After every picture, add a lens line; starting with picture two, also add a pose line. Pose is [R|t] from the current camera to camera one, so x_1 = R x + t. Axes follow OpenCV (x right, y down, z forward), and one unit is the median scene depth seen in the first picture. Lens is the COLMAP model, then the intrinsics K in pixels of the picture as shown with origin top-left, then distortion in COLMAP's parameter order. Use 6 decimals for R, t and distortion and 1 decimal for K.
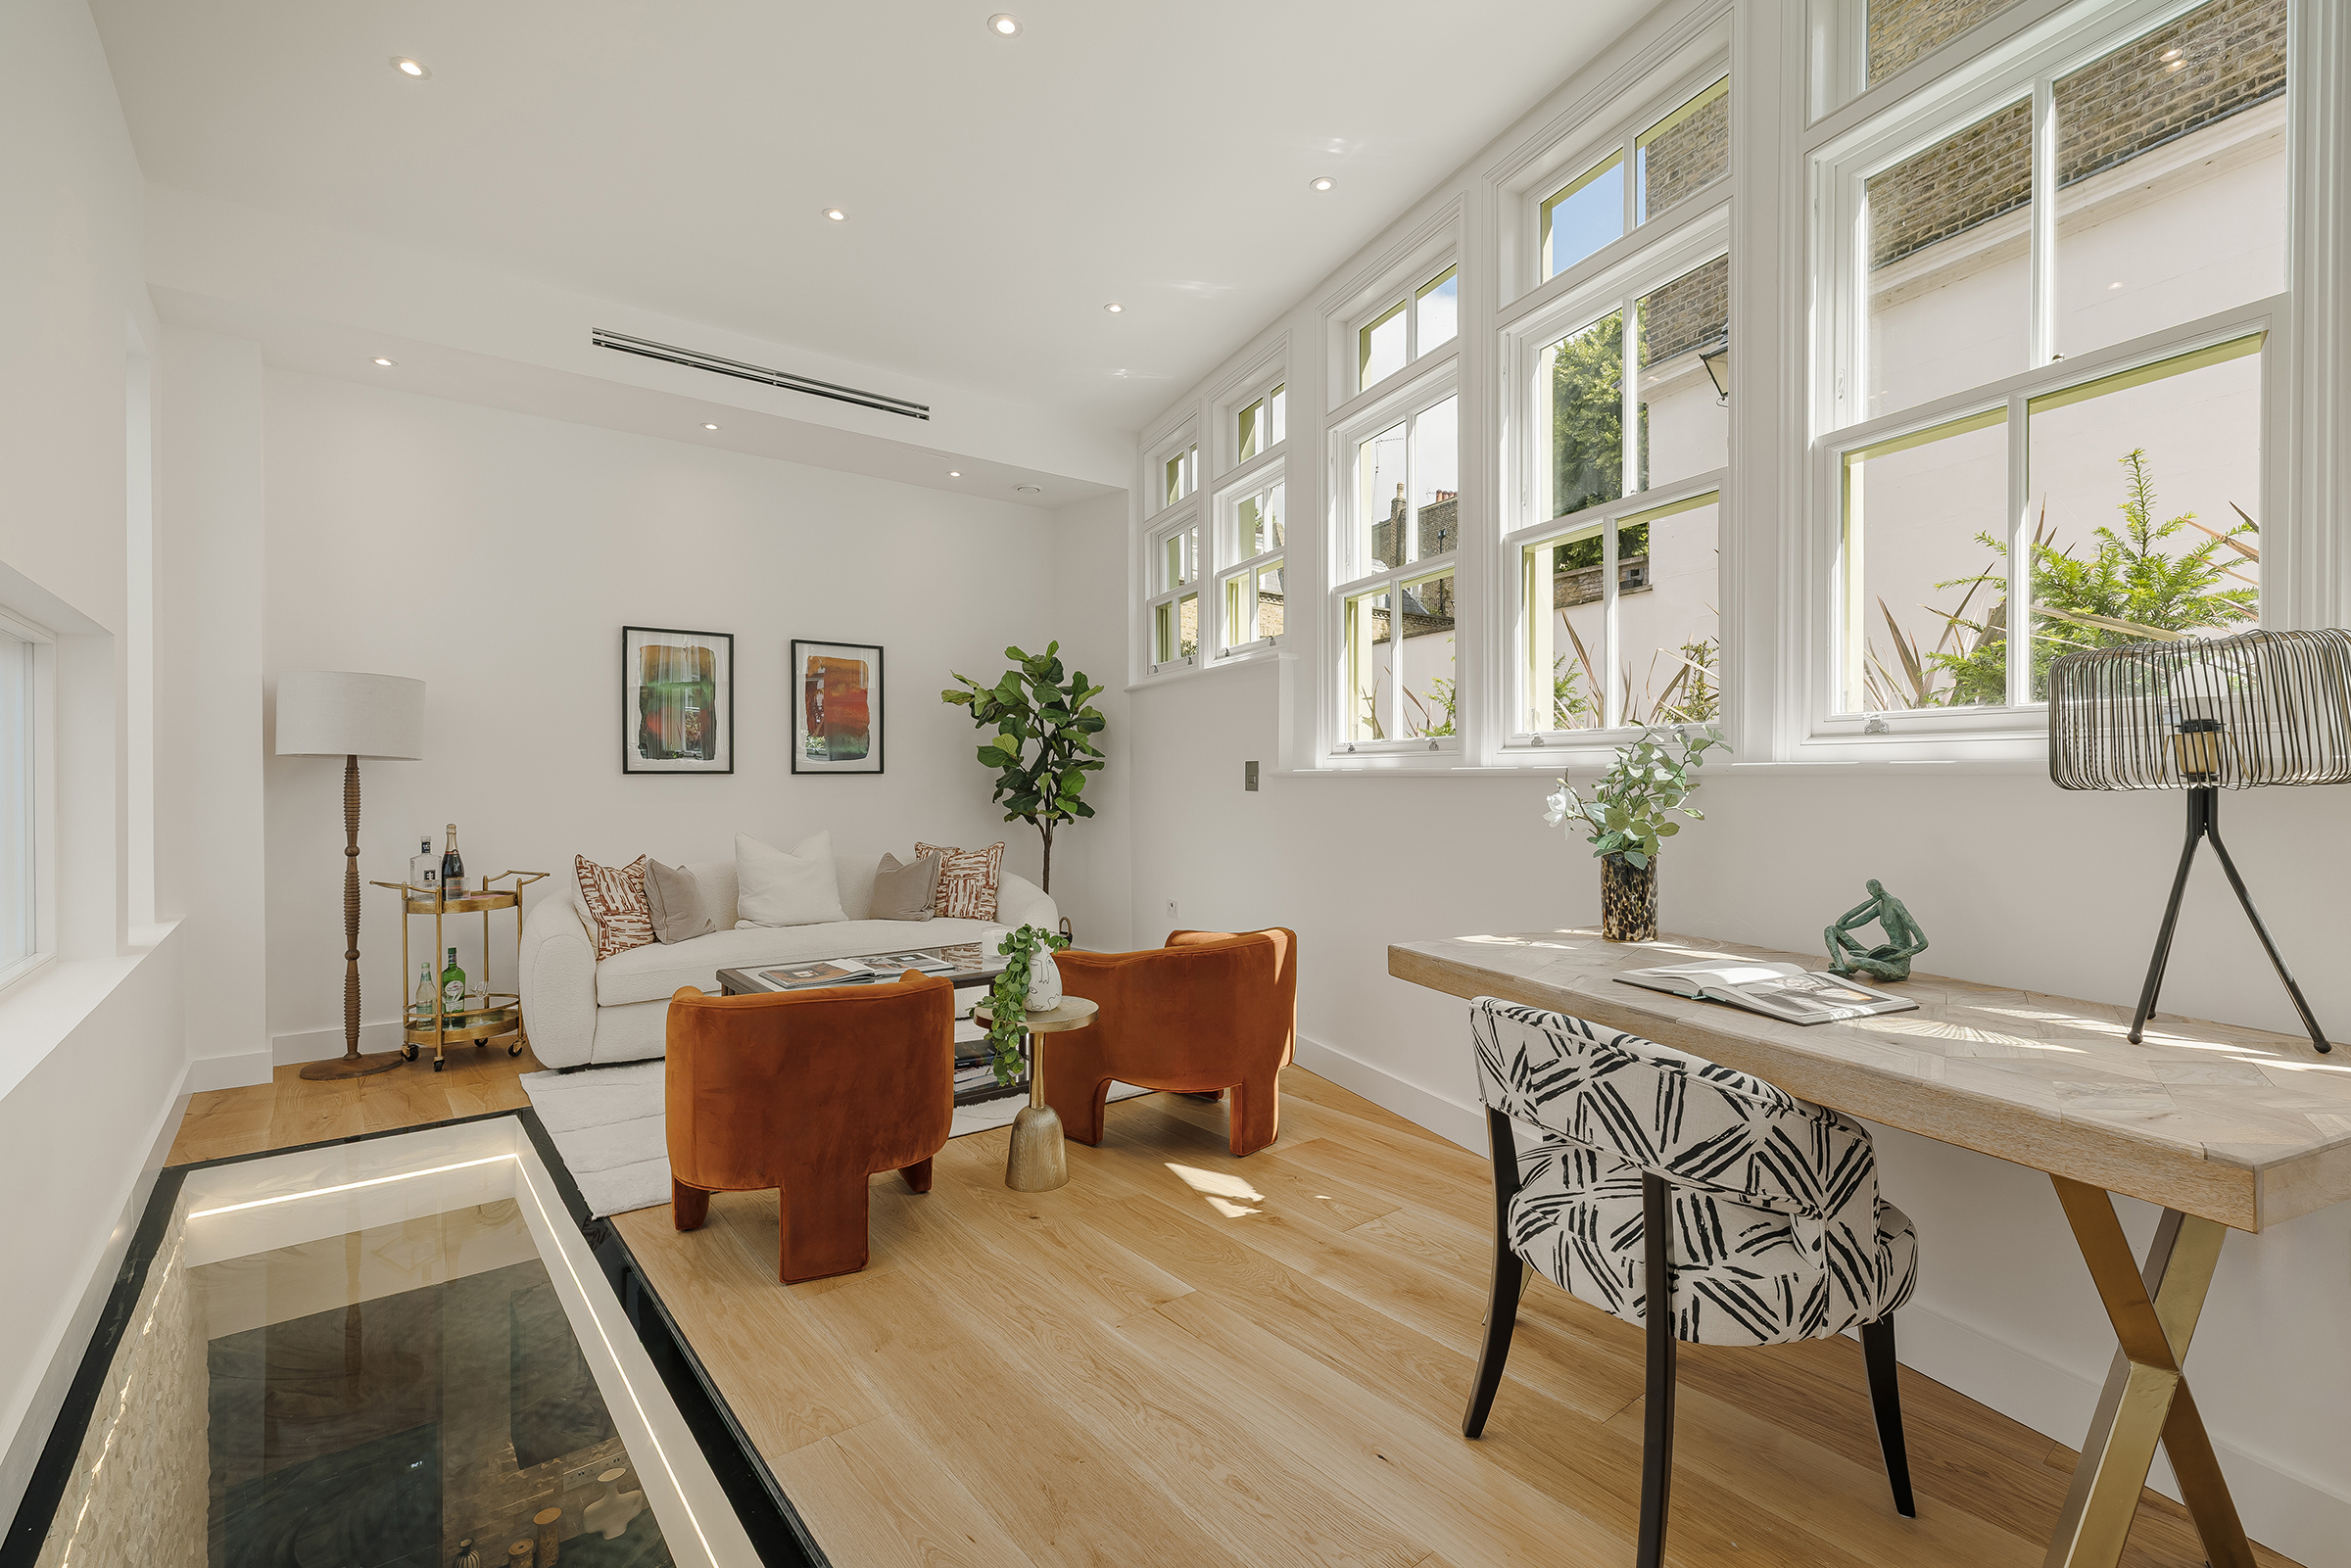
lens RADIAL K [[1064.5, 0, 1183.3], [0, 1064.5, 782.6], [0, 0, 1]] dist [0.000527, -0.000518]
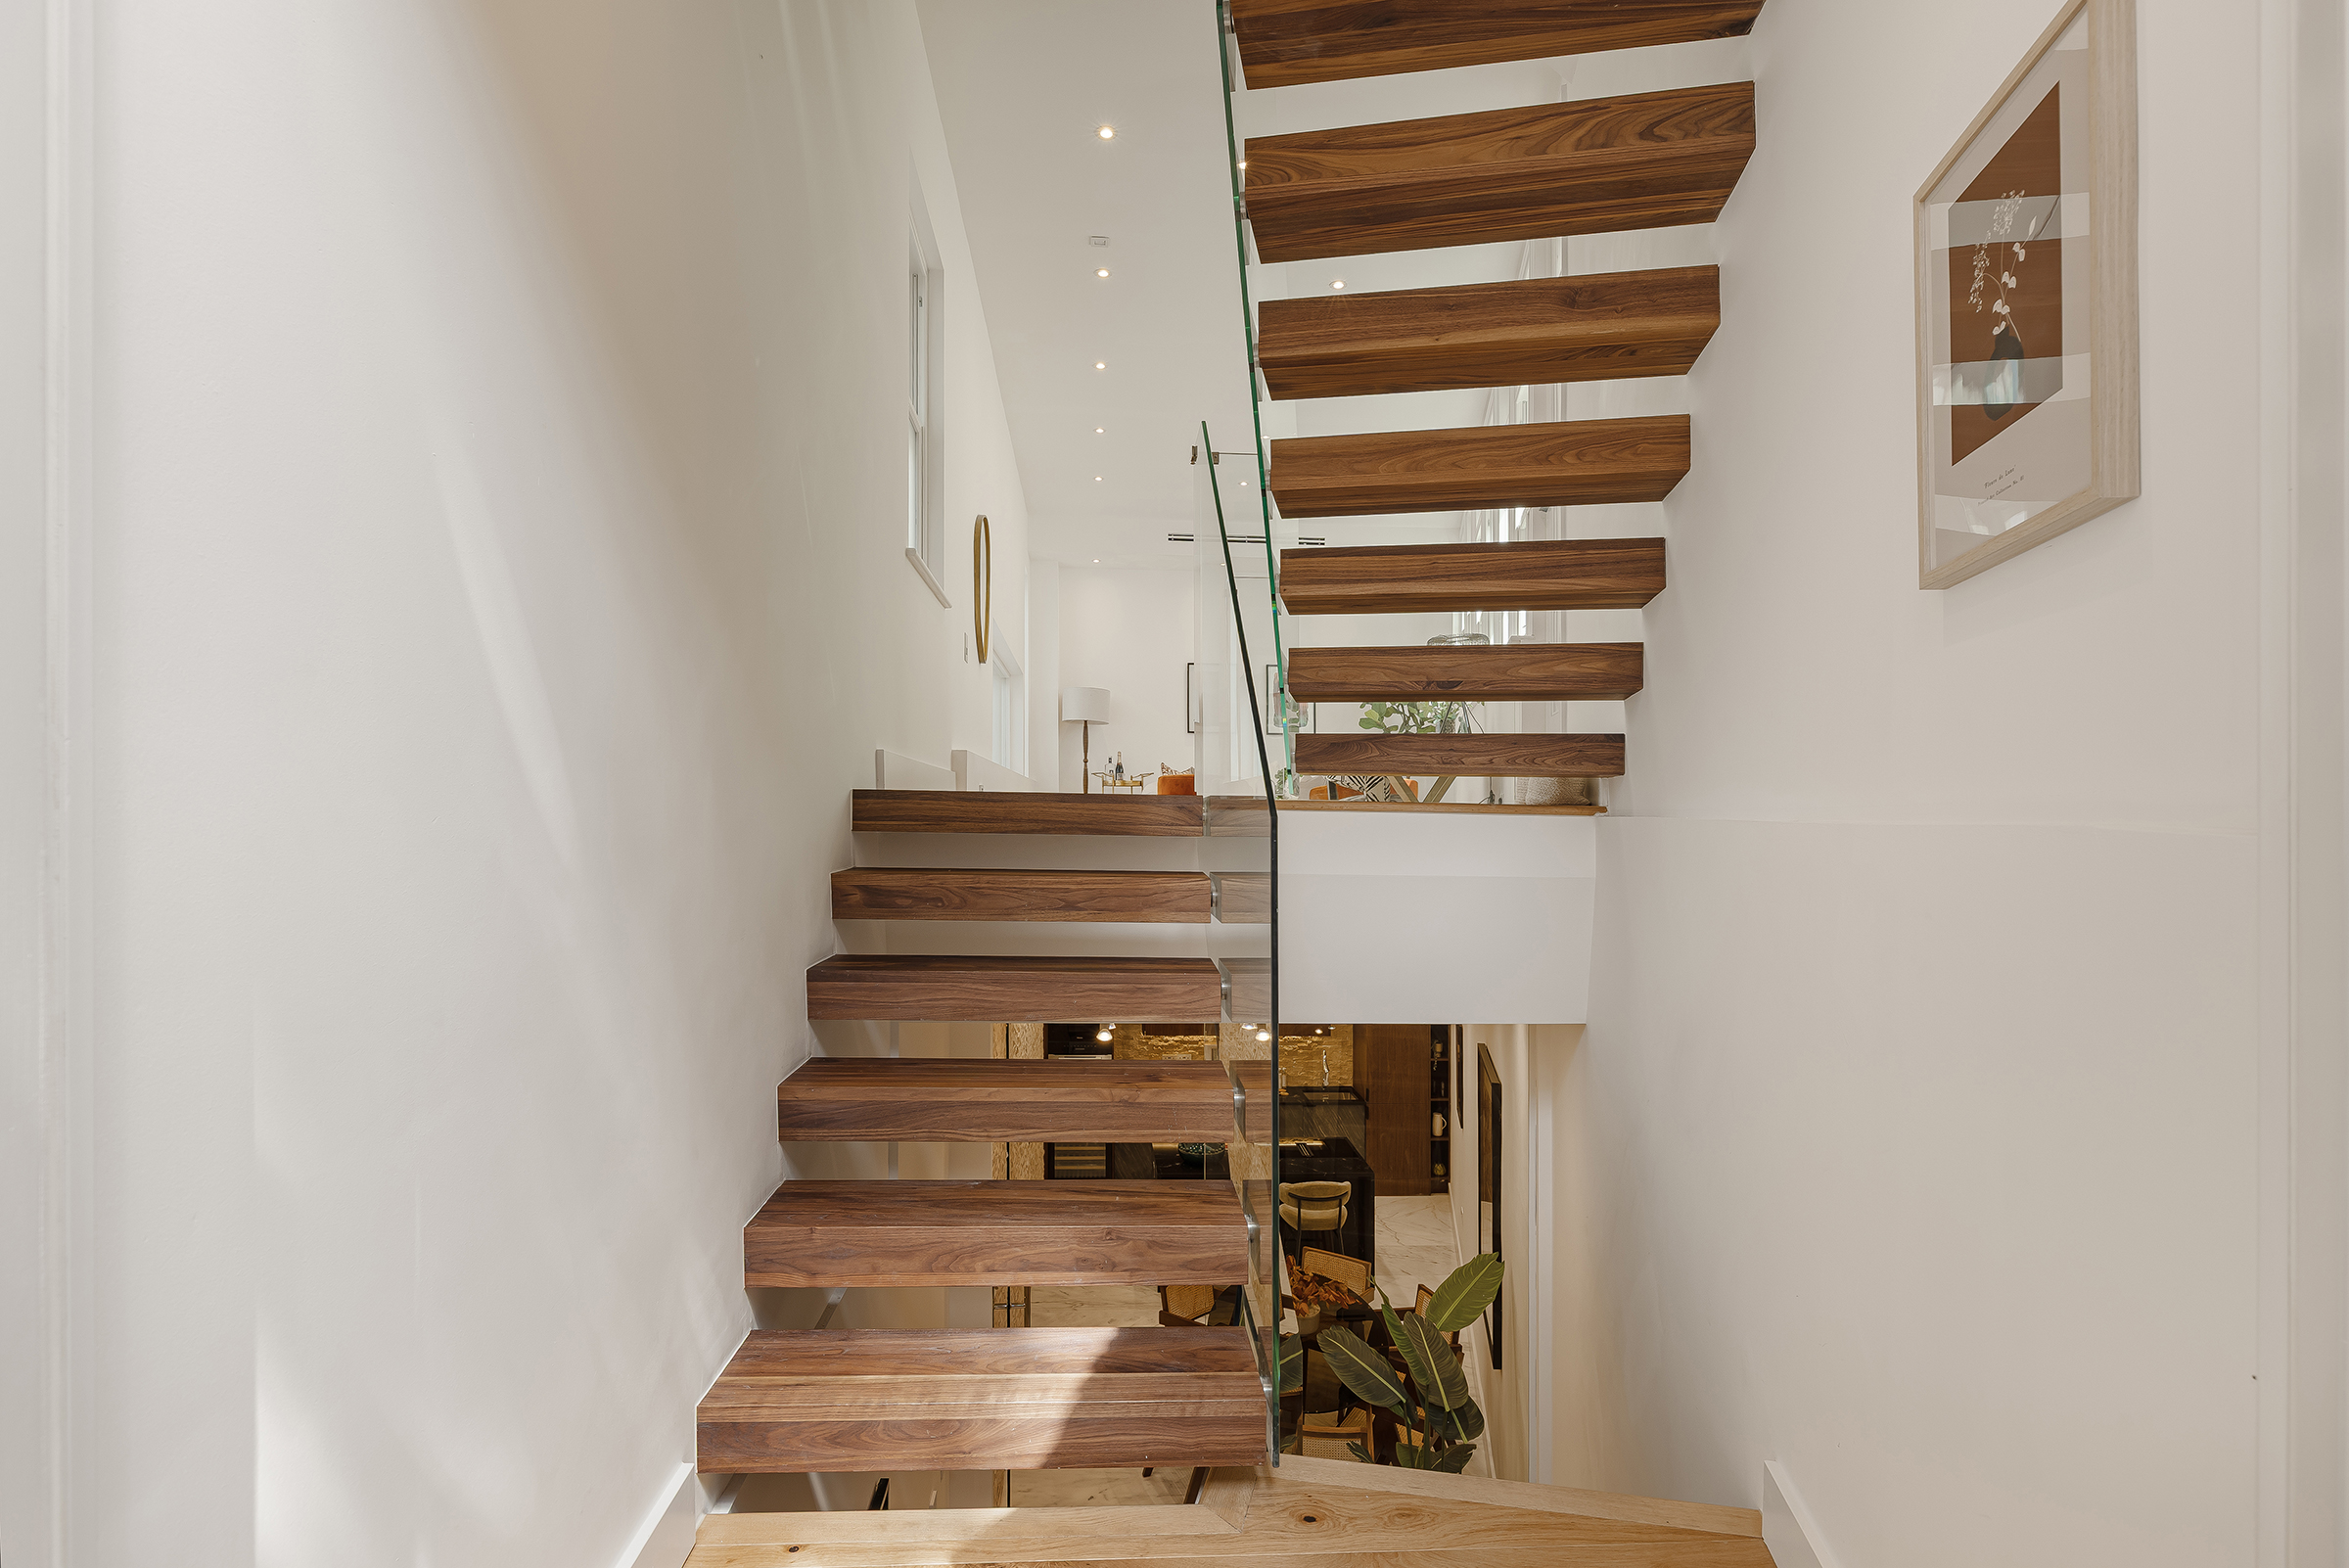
lens RADIAL K [[1214.0, 0, 1174.2], [0, 1214.0, 784.5], [0, 0, 1]] dist [0.000017, 0.000000]
pose [[0.831890, -0.000764, -0.554940, 0.912903], [-0.004181, 0.999962, -0.007644, 0.136778], [0.554925, 0.008679, 0.831855, -1.176213]]
